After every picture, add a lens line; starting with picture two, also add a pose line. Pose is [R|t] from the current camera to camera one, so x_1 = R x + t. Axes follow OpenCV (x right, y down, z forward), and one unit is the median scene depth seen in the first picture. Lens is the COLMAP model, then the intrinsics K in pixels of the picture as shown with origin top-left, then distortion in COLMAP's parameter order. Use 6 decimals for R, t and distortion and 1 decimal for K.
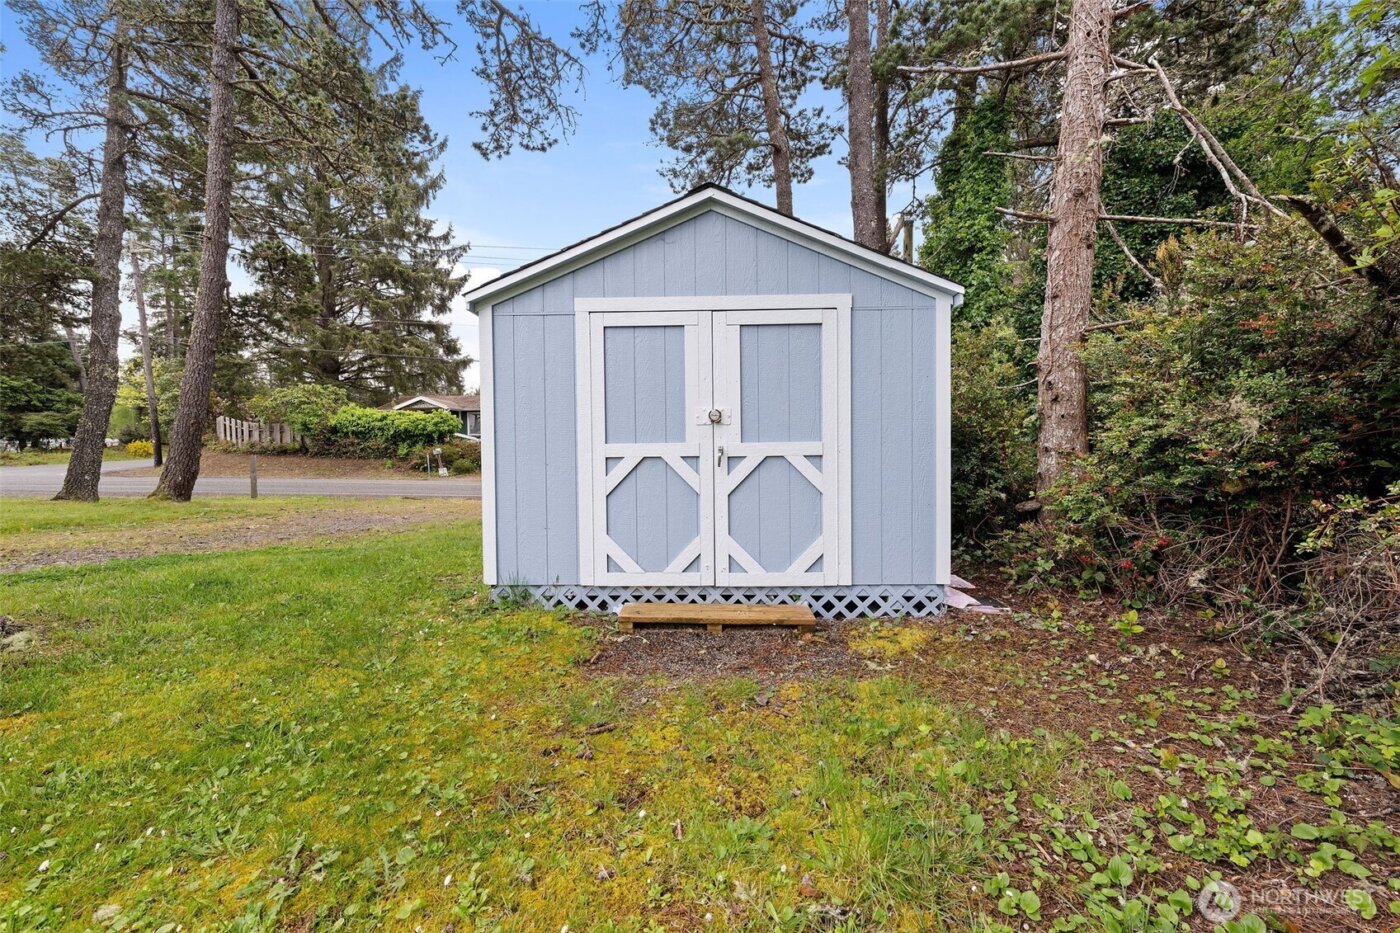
lens RADIAL K [[555.3, 0, 699.0], [0, 555.3, 464.4], [0, 0, 1]] dist [-0.001084, -0.000038]
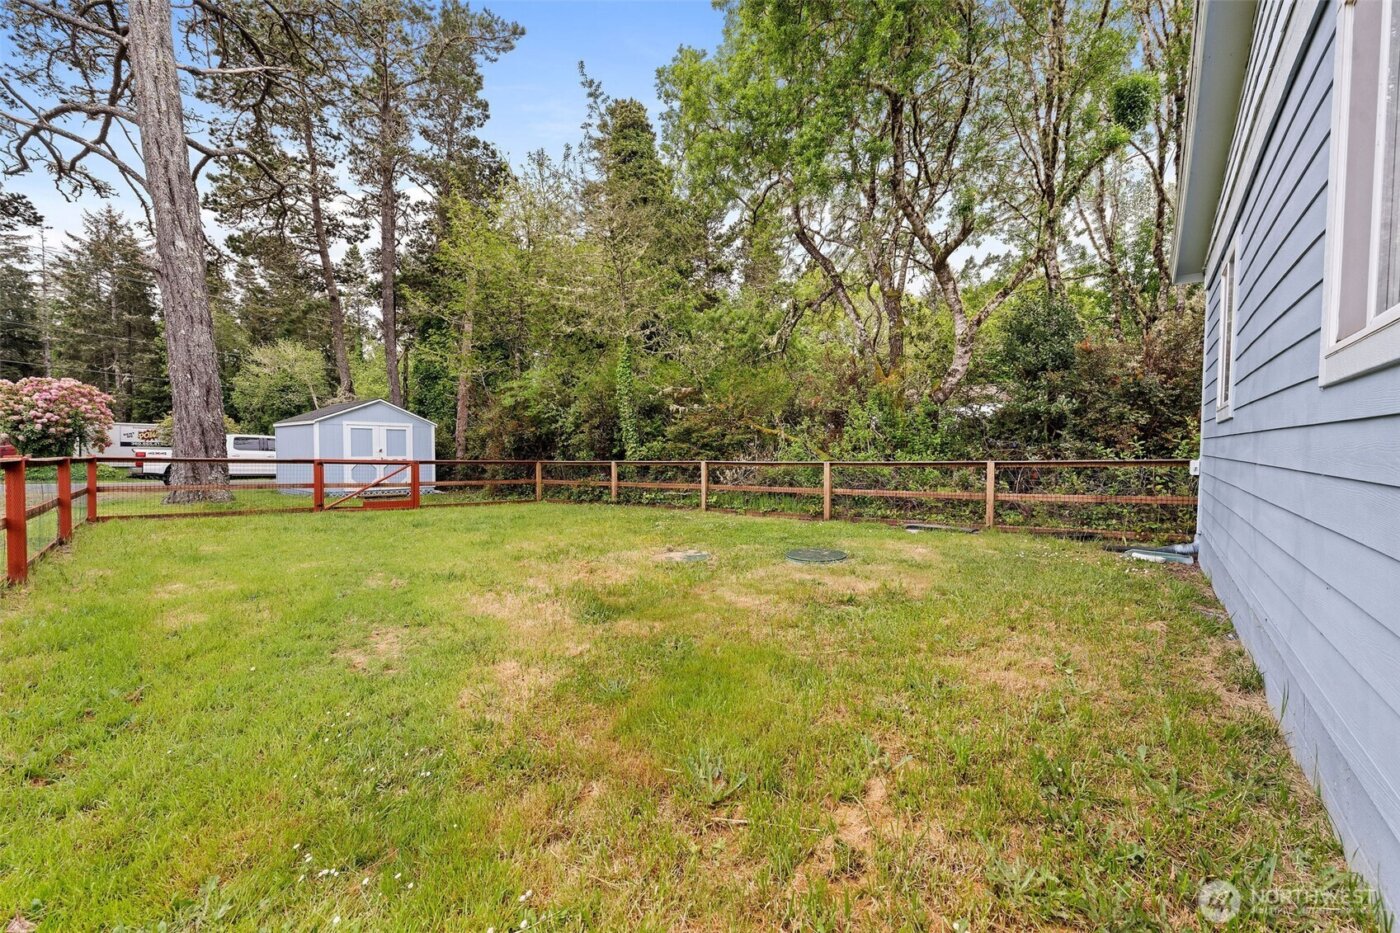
lens RADIAL K [[555.3, 0, 696.2], [0, 555.3, 465.9], [0, 0, 1]] dist [-0.001084, -0.000038]
pose [[0.628341, -0.025137, 0.777532, -0.225749], [0.011682, 0.999670, 0.022878, -0.004693], [-0.777851, -0.005292, 0.628427, -0.454890]]
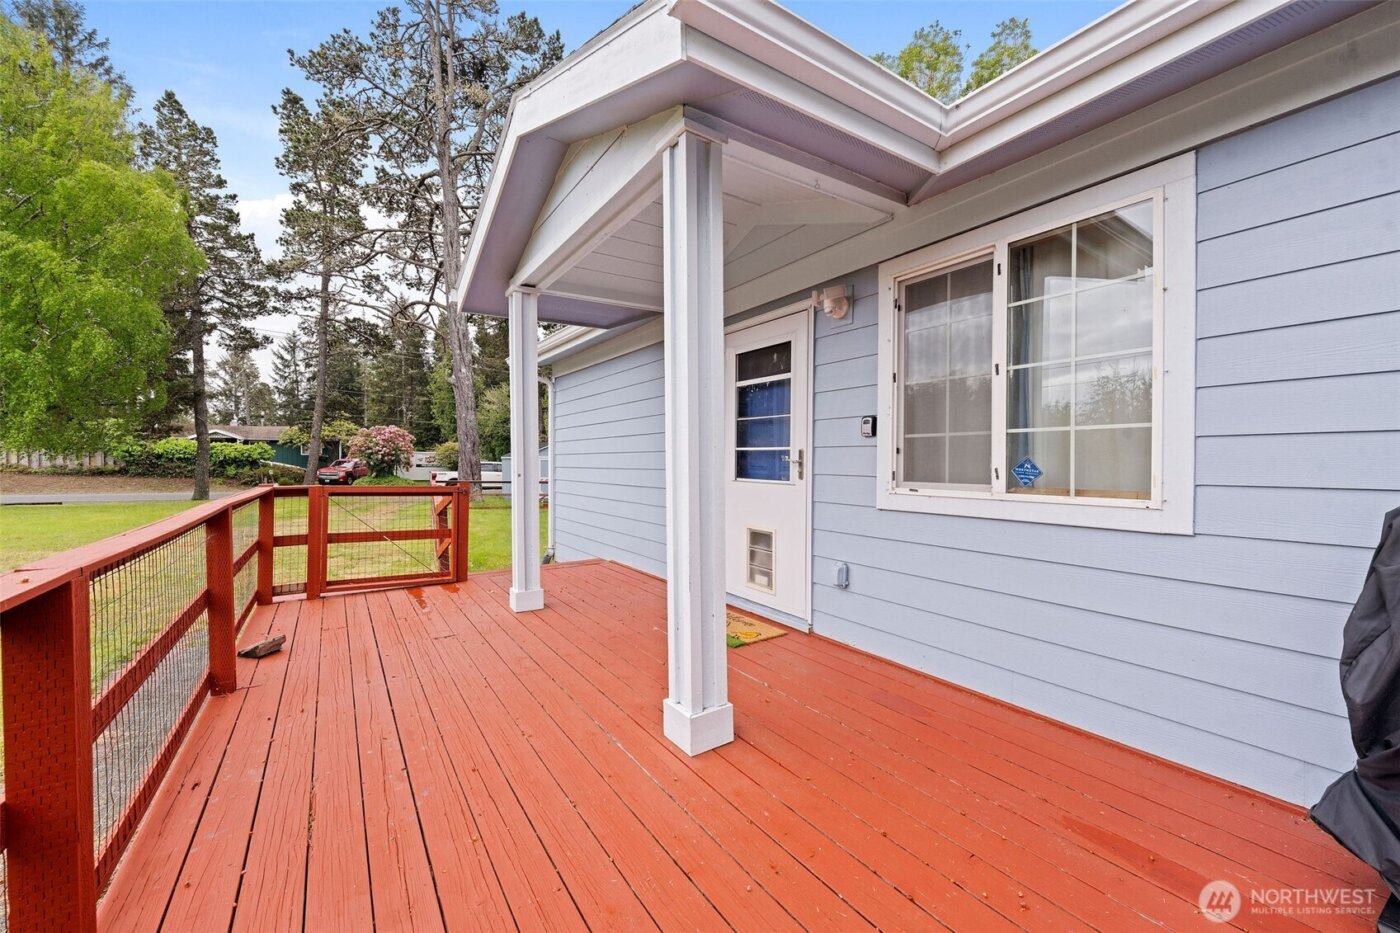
lens RADIAL K [[555.3, 0, 699.4], [0, 555.3, 467.9], [0, 0, 1]] dist [-0.001084, -0.000038]
pose [[0.830265, -0.006732, 0.557328, -0.328097], [0.008562, 0.999963, -0.000676, -0.022710], [-0.557303, 0.005333, 0.830292, -0.832351]]
